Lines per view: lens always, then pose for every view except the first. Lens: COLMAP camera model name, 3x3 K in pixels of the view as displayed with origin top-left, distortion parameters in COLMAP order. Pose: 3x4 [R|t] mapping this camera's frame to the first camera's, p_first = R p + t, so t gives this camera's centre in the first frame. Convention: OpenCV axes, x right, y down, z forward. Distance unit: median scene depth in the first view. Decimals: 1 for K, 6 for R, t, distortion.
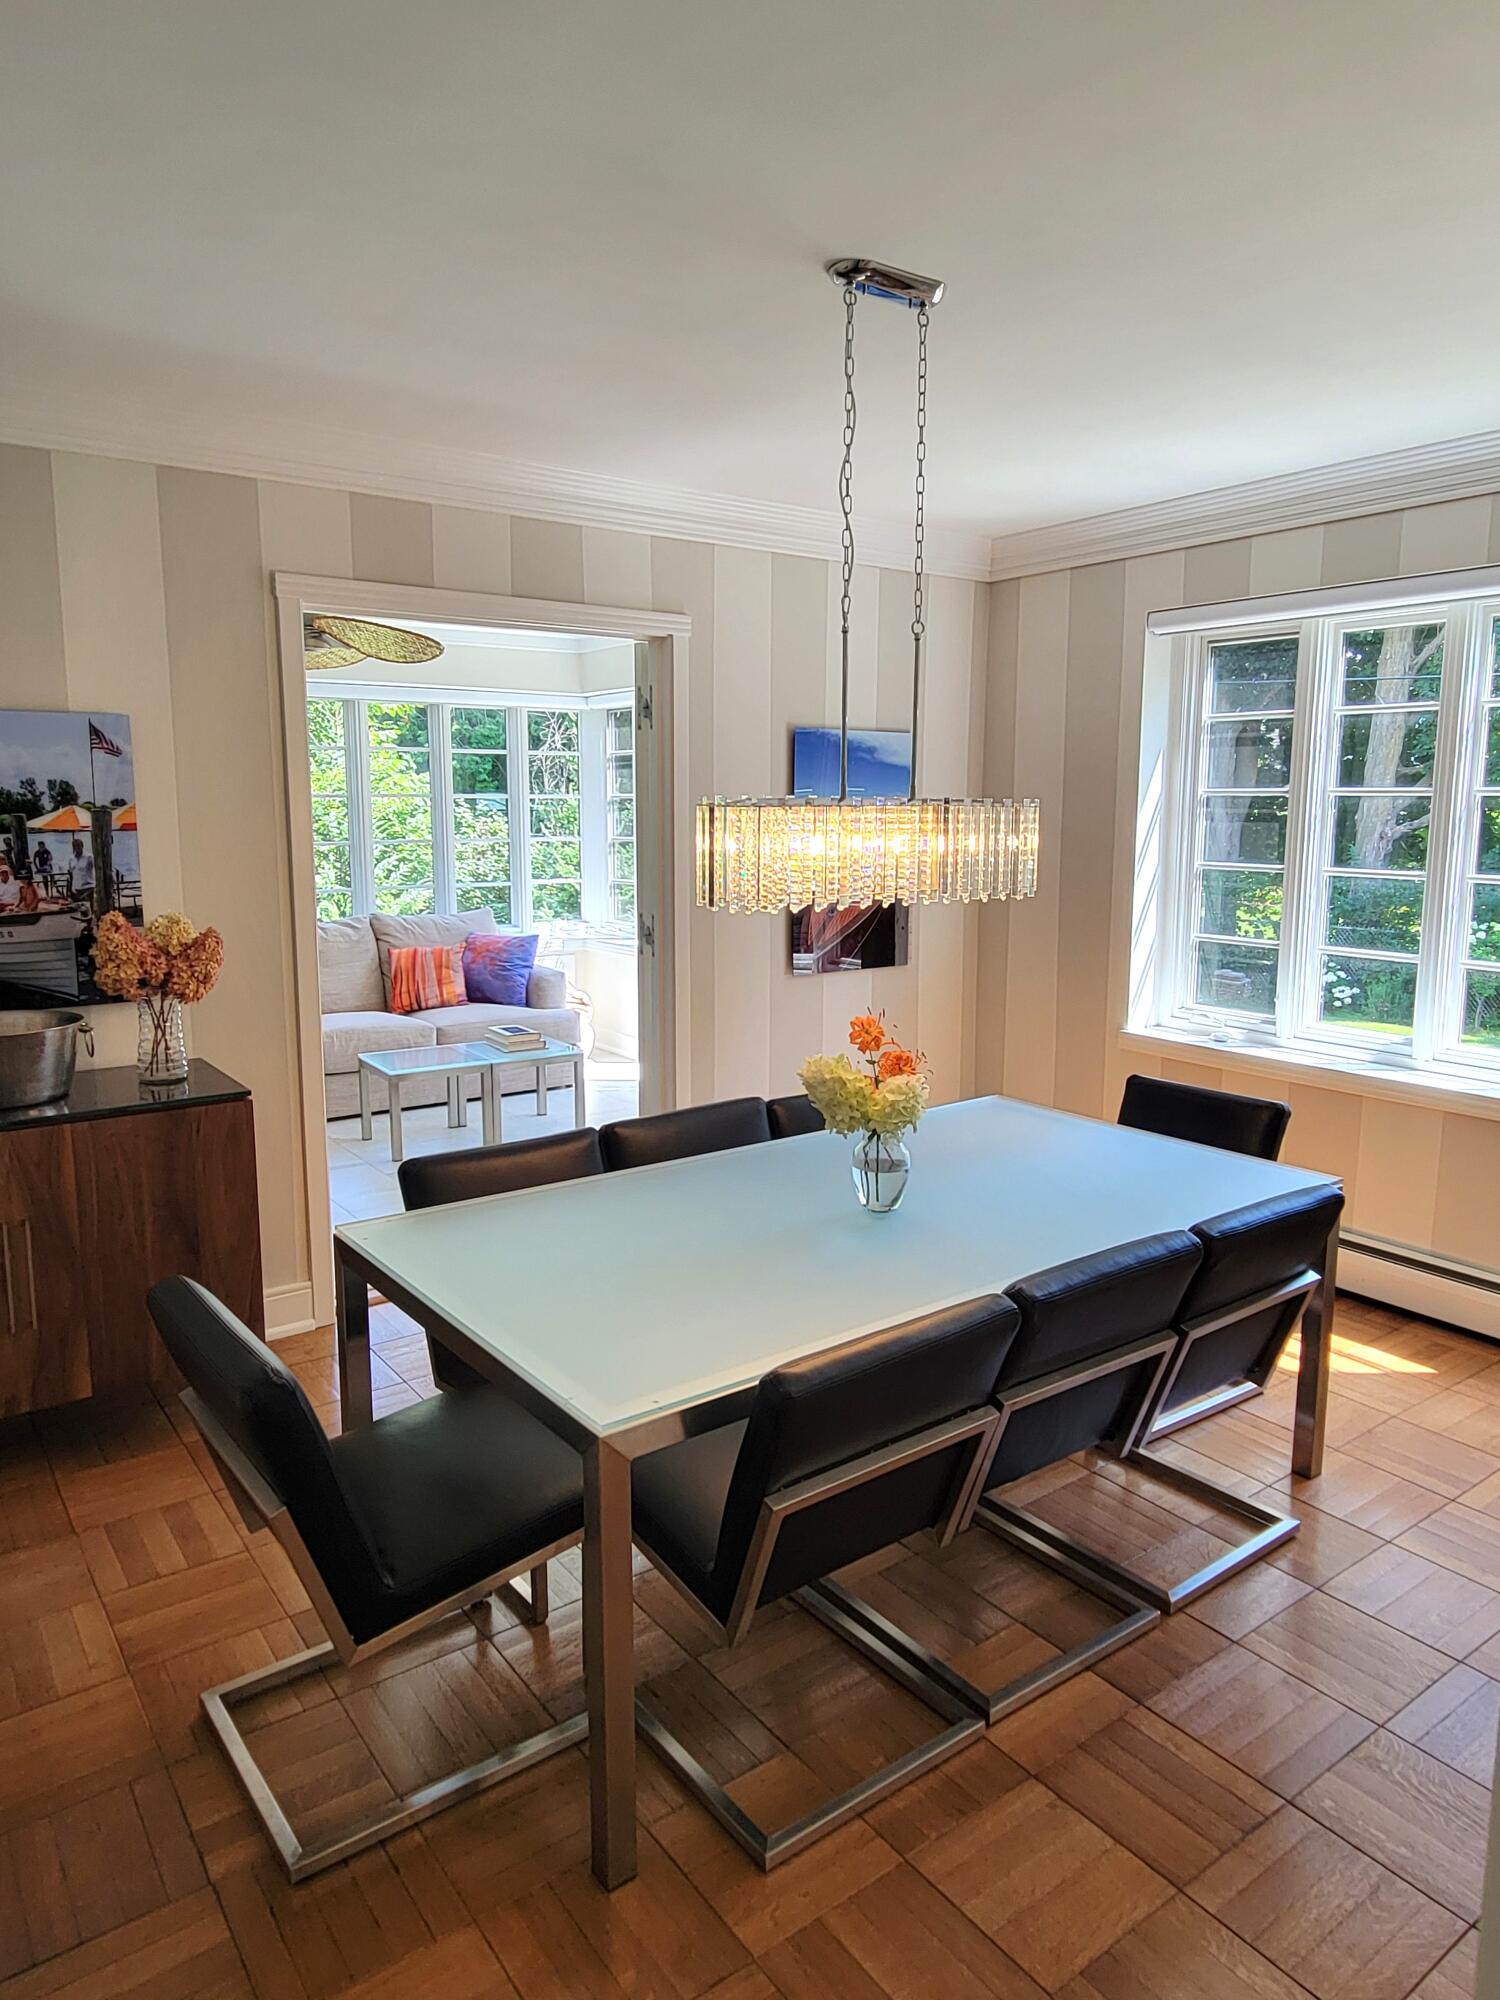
lens RADIAL K [[1298.0, 0, 752.9], [0, 1298.0, 999.0], [0, 0, 1]] dist [-0.009922, -0.001646]
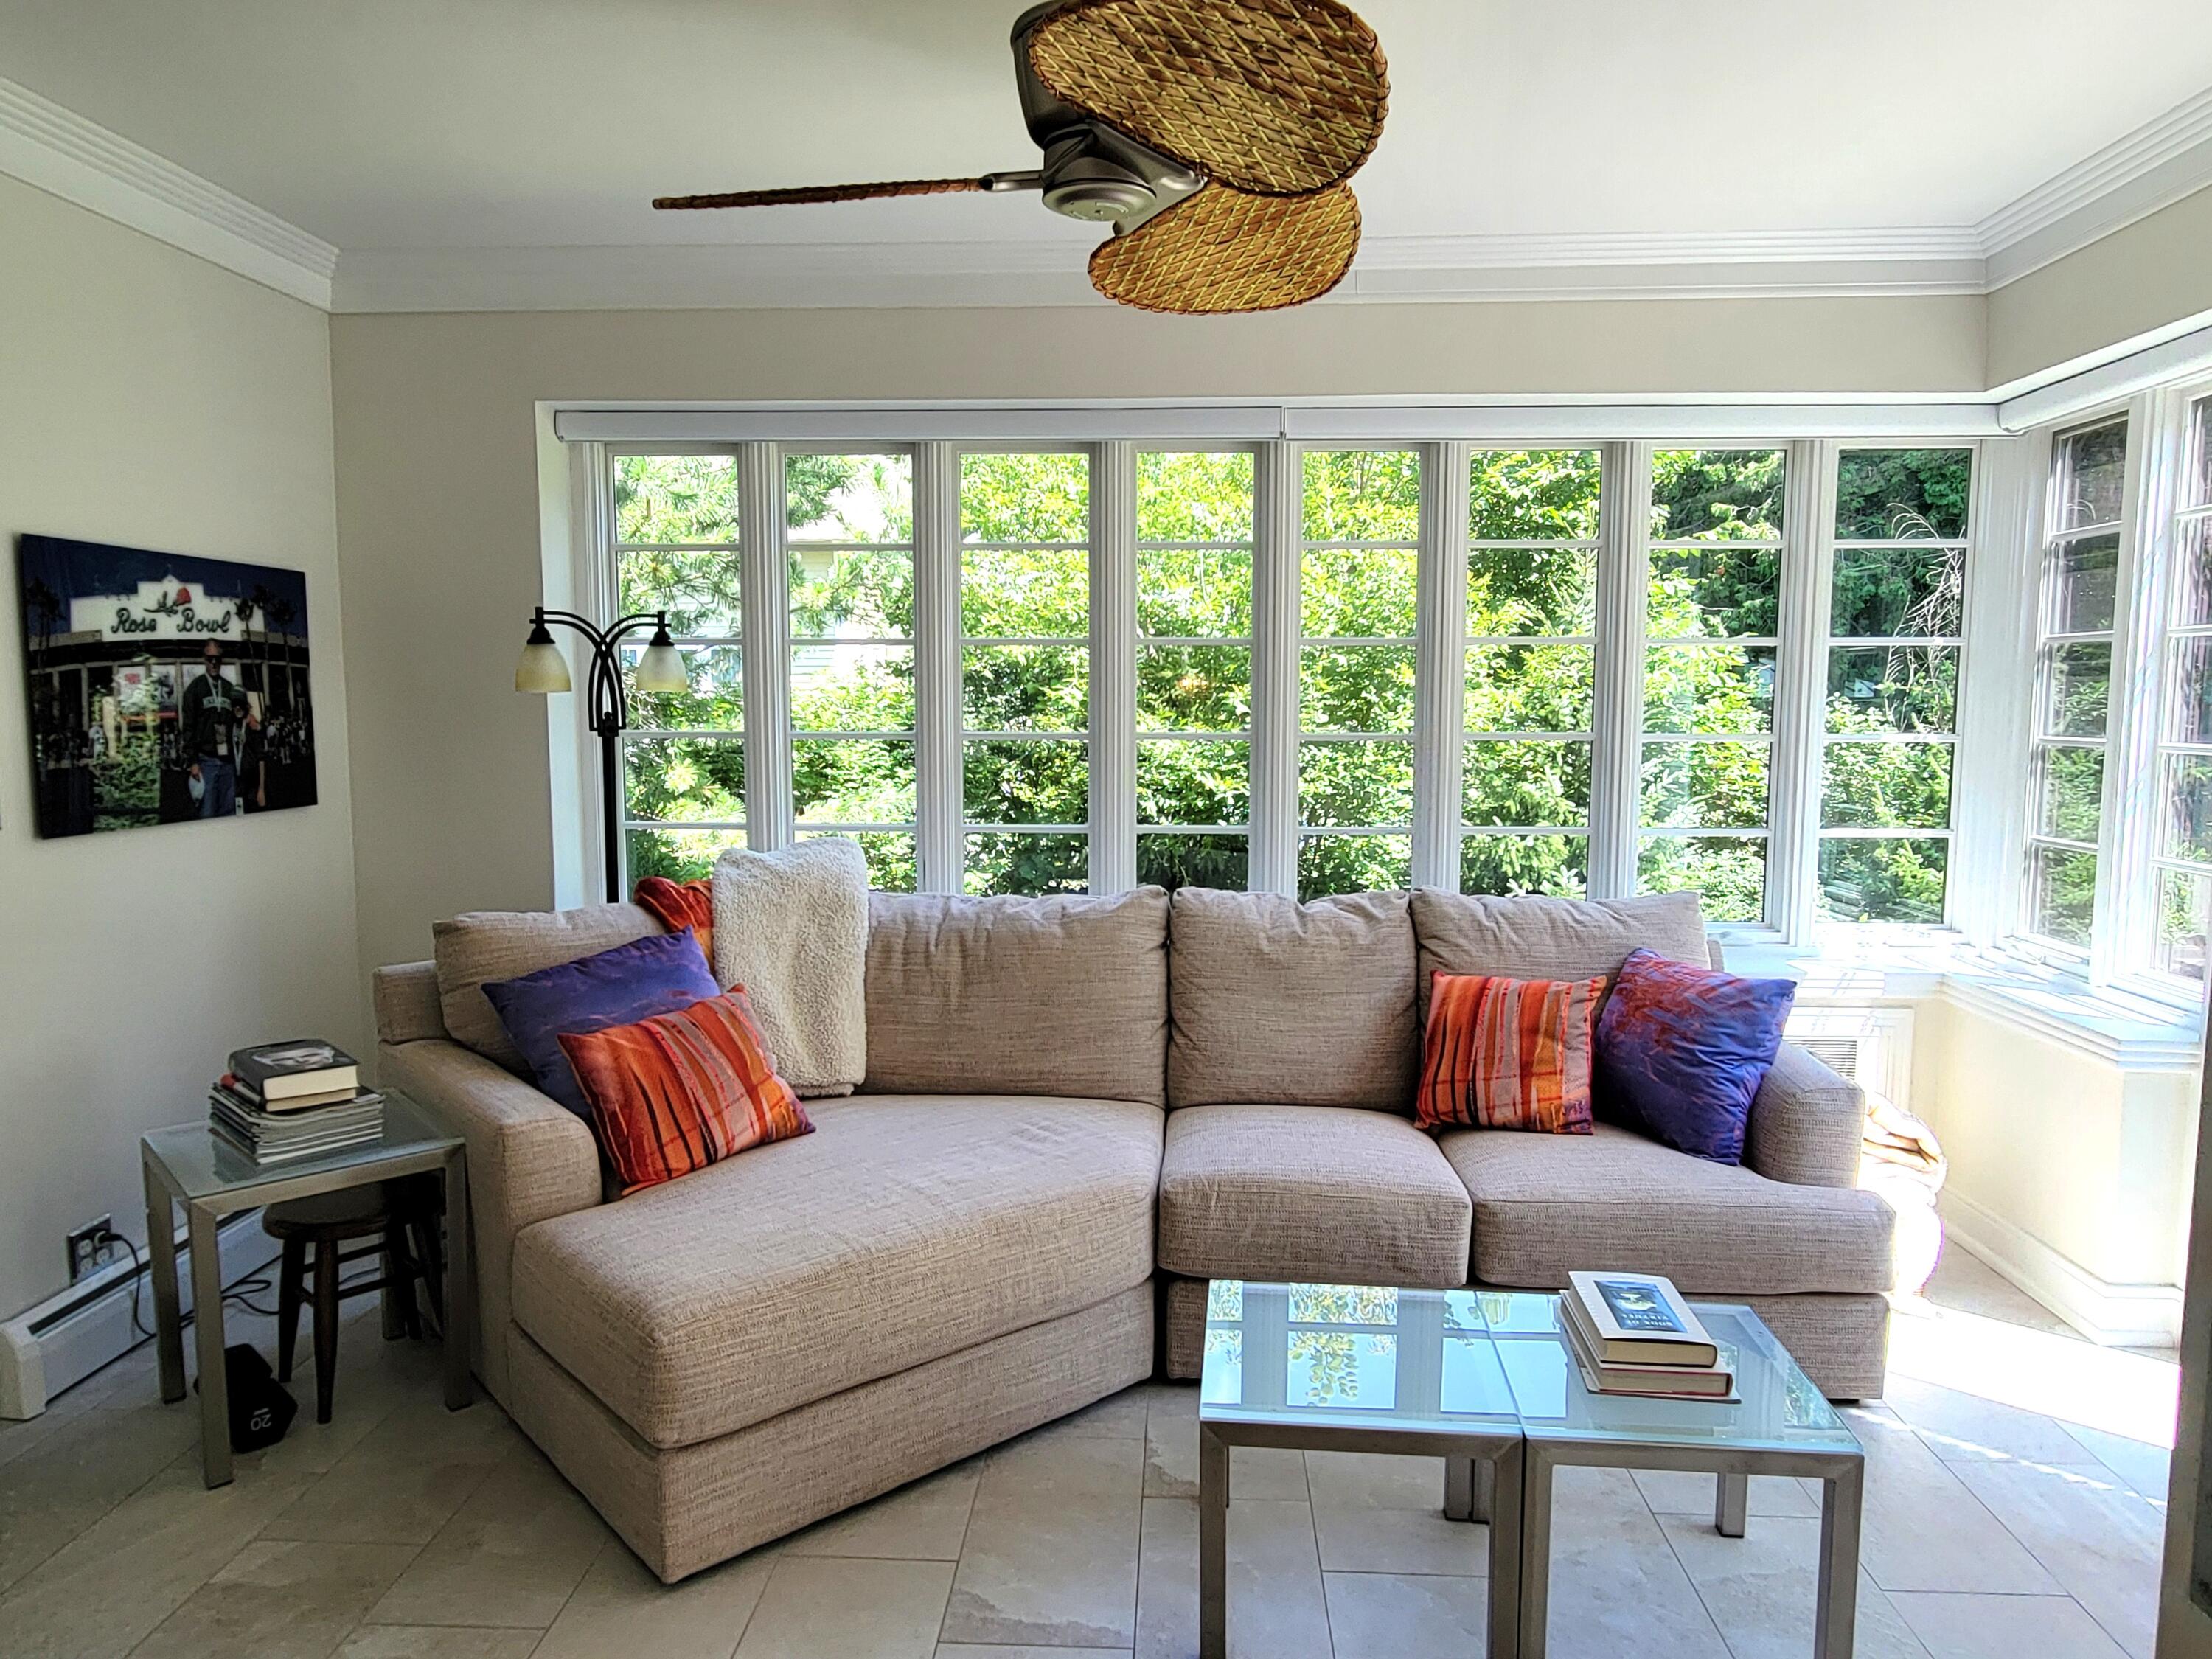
lens RADIAL K [[1435.6, 0, 1100.1], [0, 1435.6, 831.9], [0, 0, 1]] dist [-0.009922, -0.001646]
pose [[0.769010, 0.063866, -0.636038, -0.055333], [-0.098245, 0.994983, -0.018876, -0.065673], [0.631642, 0.077003, 0.771427, 0.534380]]
